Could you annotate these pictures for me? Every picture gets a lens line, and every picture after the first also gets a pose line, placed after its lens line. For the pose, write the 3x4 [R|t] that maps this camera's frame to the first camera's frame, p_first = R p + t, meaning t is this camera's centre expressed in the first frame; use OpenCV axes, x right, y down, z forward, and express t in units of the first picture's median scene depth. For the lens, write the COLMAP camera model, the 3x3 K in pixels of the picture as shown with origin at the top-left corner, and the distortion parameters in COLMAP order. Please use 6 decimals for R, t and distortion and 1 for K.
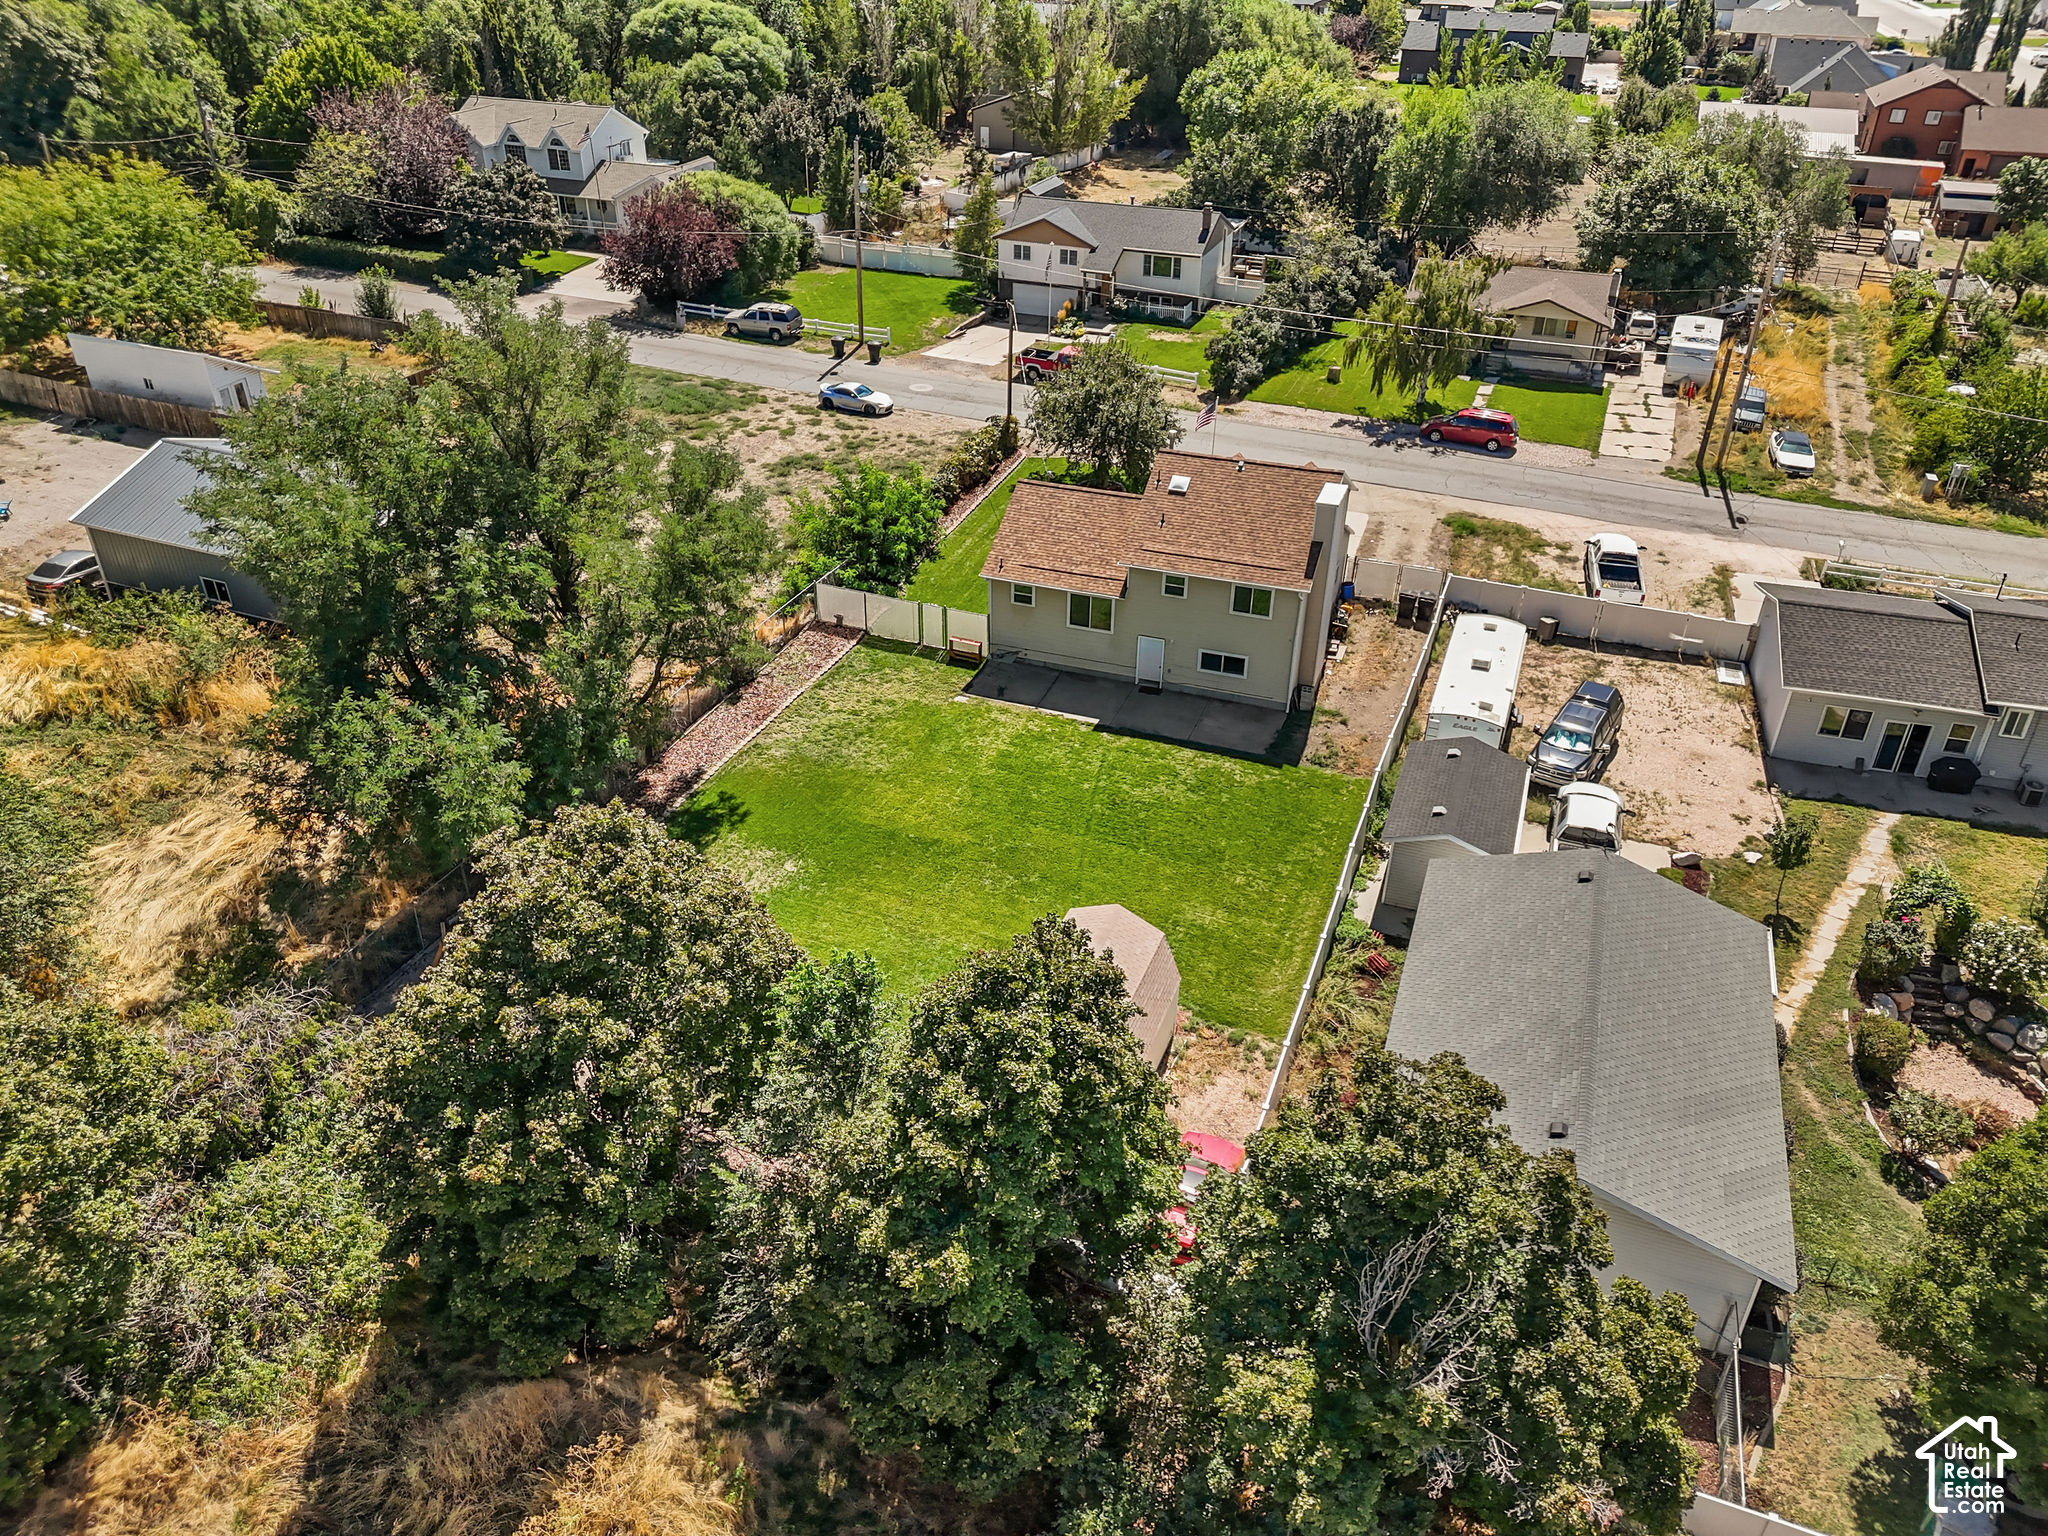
lens RADIAL K [[1530.0, 0, 1027.3], [0, 1530.0, 756.3], [0, 0, 1]] dist [0.080560, -0.063426]
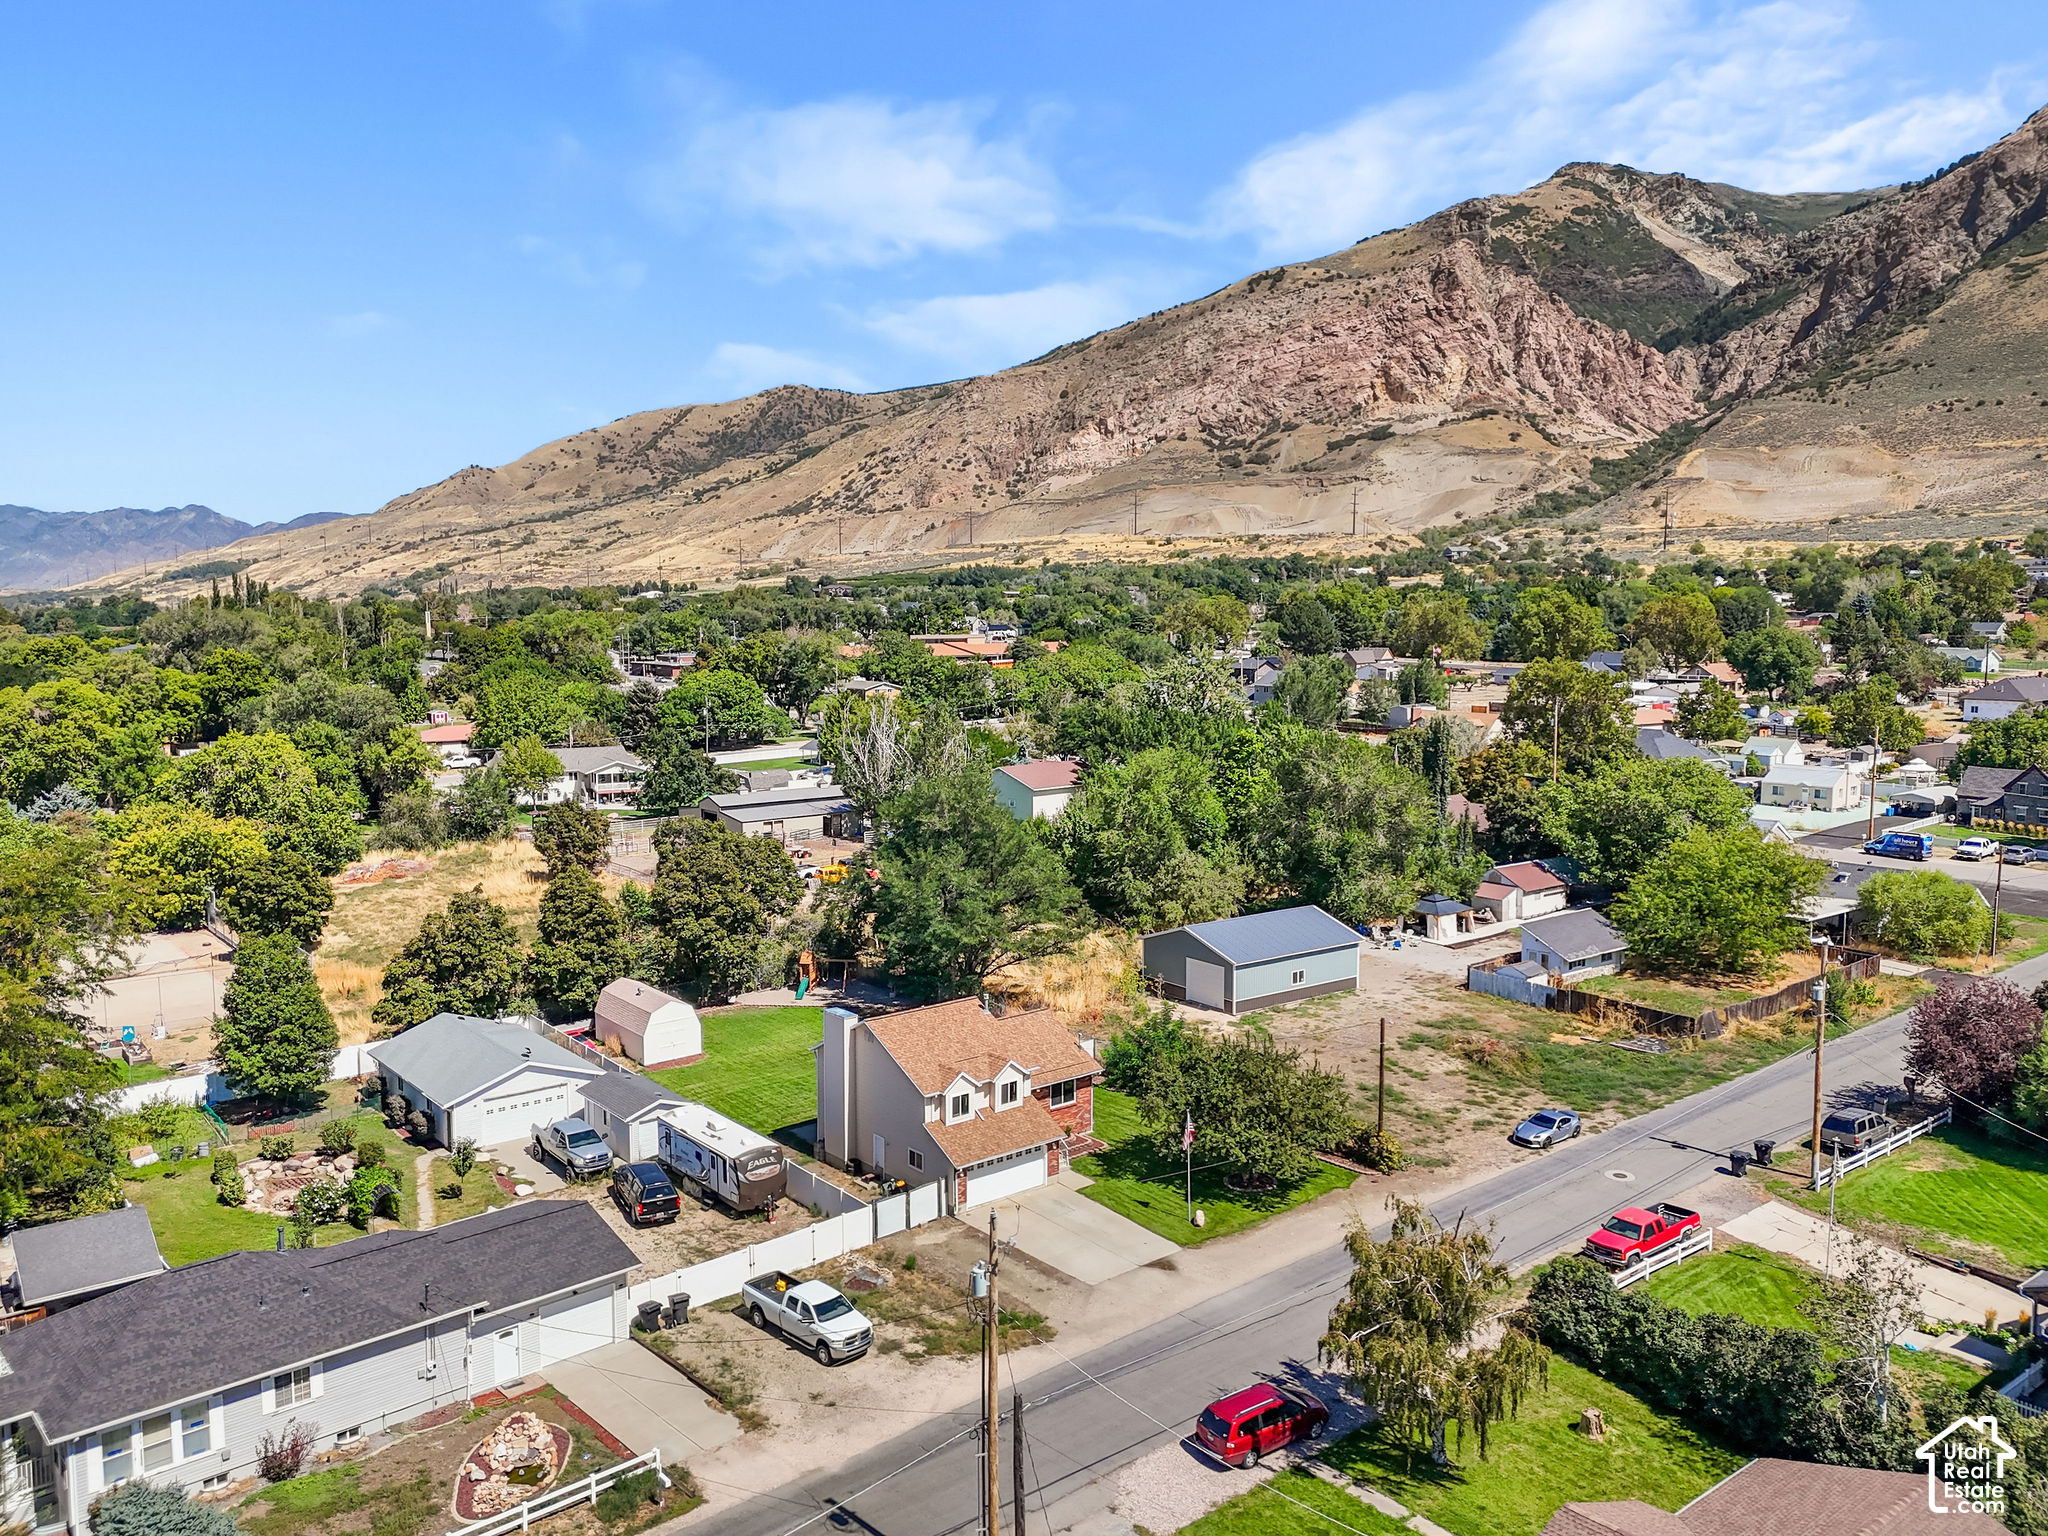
lens RADIAL K [[1550.7, 0, 1011.5], [0, 1550.7, 765.9], [0, 0, 1]] dist [0.063027, -0.058057]
pose [[-0.515664, 0.083446, -0.852718, 0.851167], [-0.445192, 0.824250, 0.349880, -0.601536], [0.732049, 0.560043, -0.387886, 1.003077]]
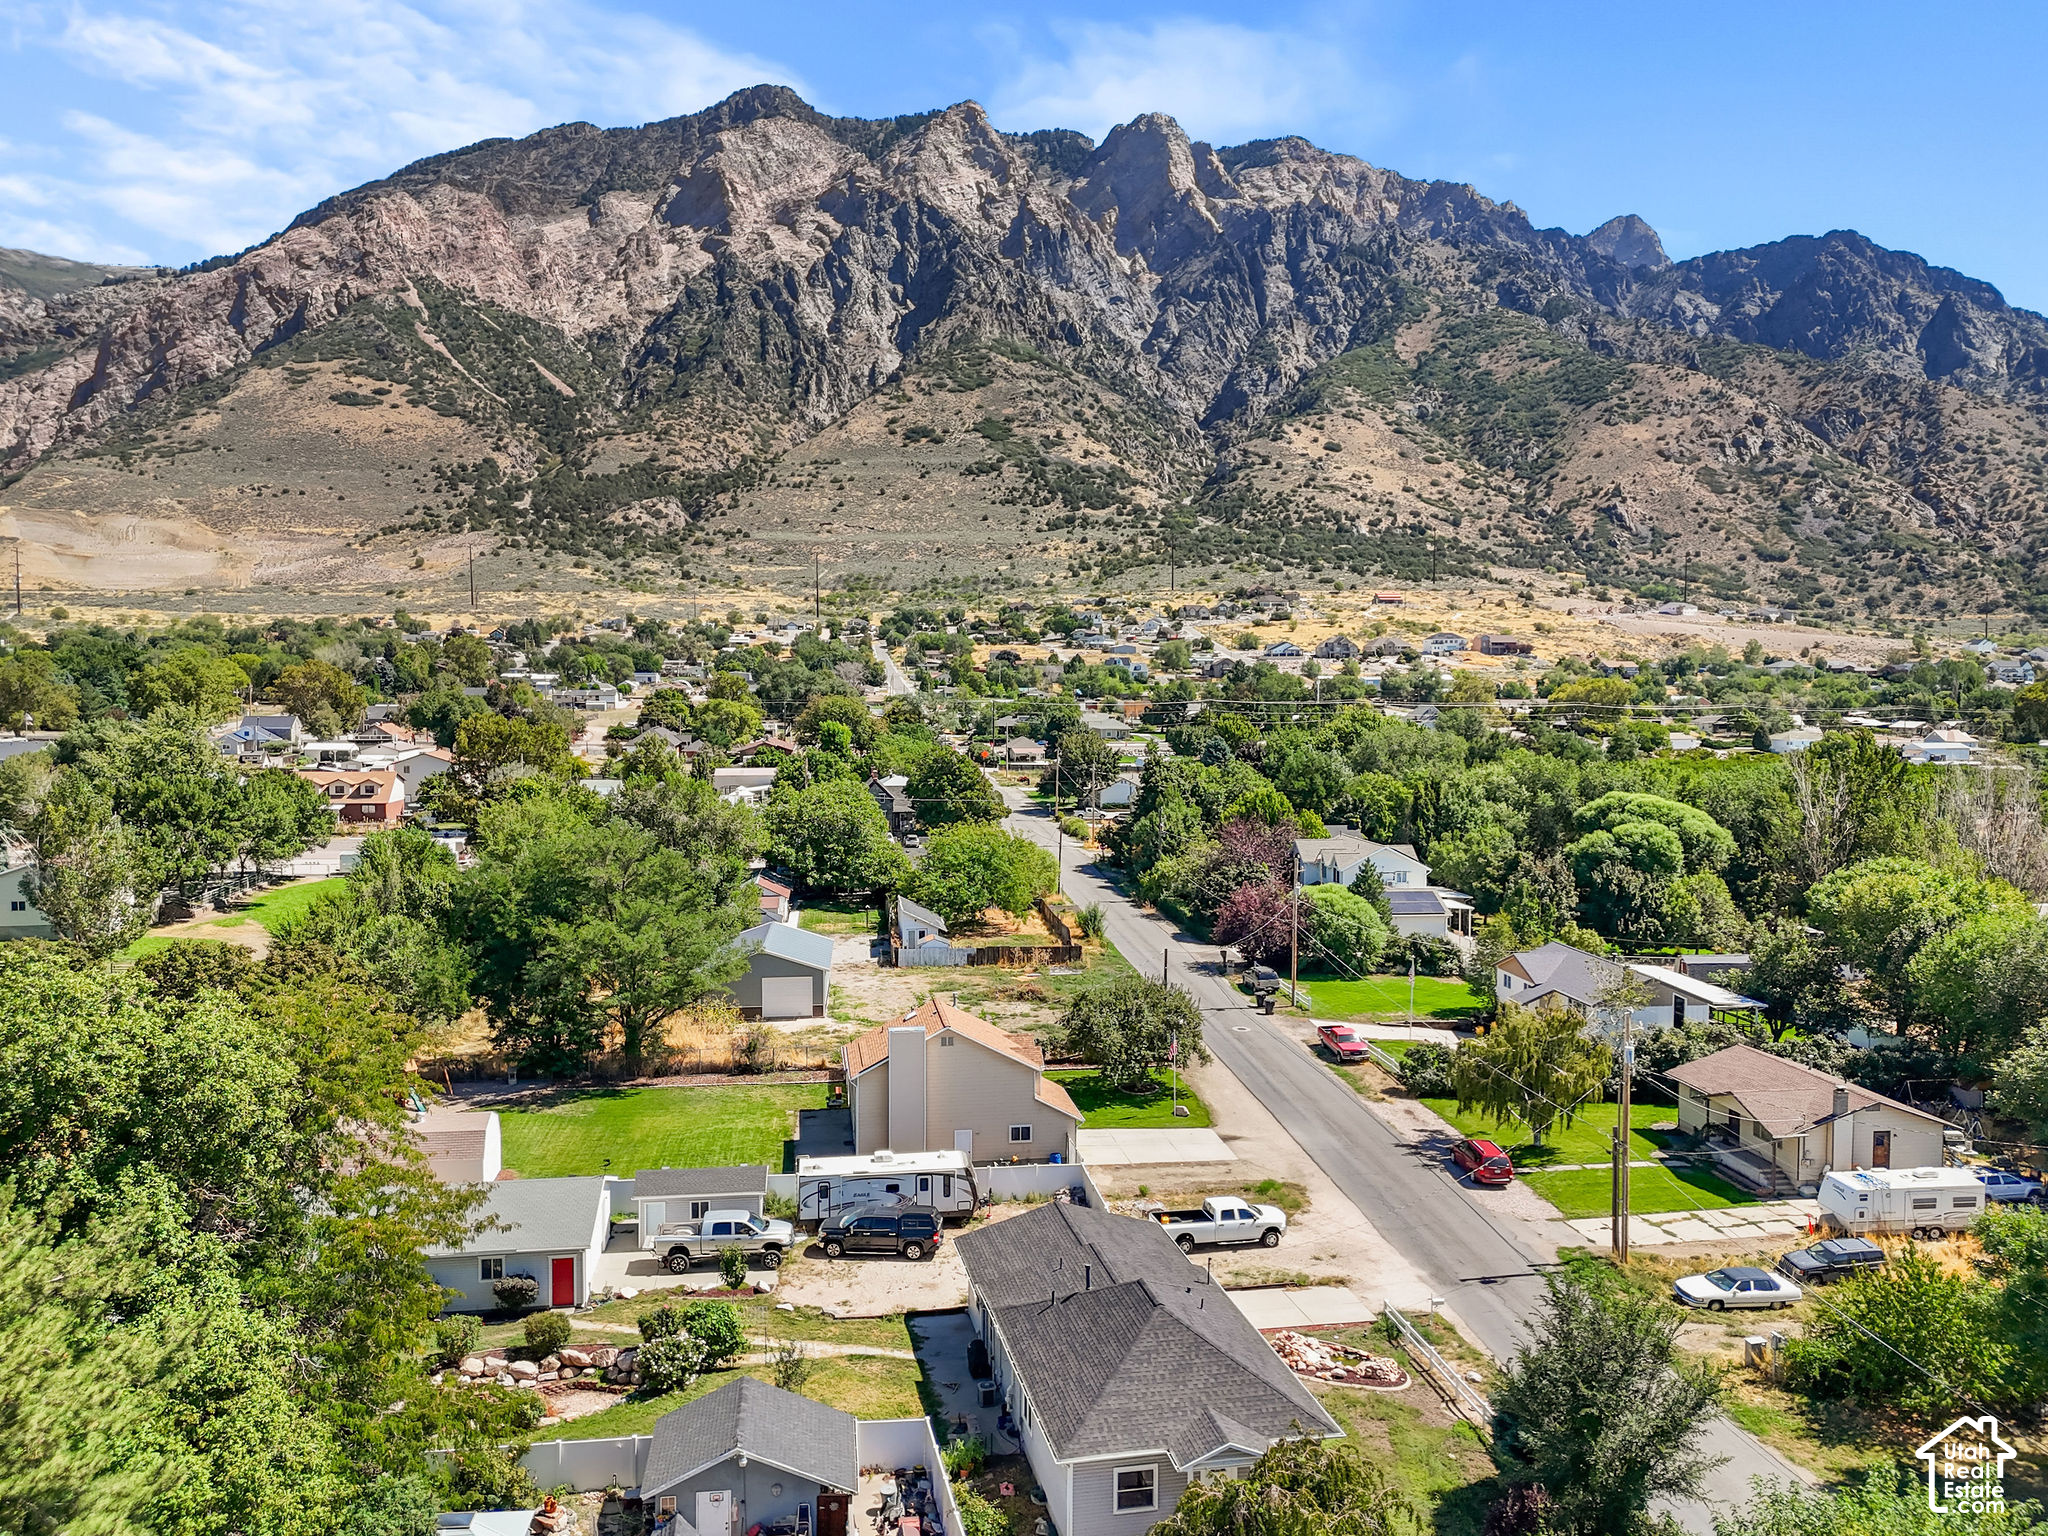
lens RADIAL K [[1550.7, 0, 1011.5], [0, 1550.7, 765.9], [0, 0, 1]] dist [0.063027, -0.058057]
pose [[0.471845, 0.045436, -0.880510, 1.002300], [-0.454576, 0.868240, -0.198794, -0.092491], [0.755462, 0.494059, 0.430329, 0.206409]]
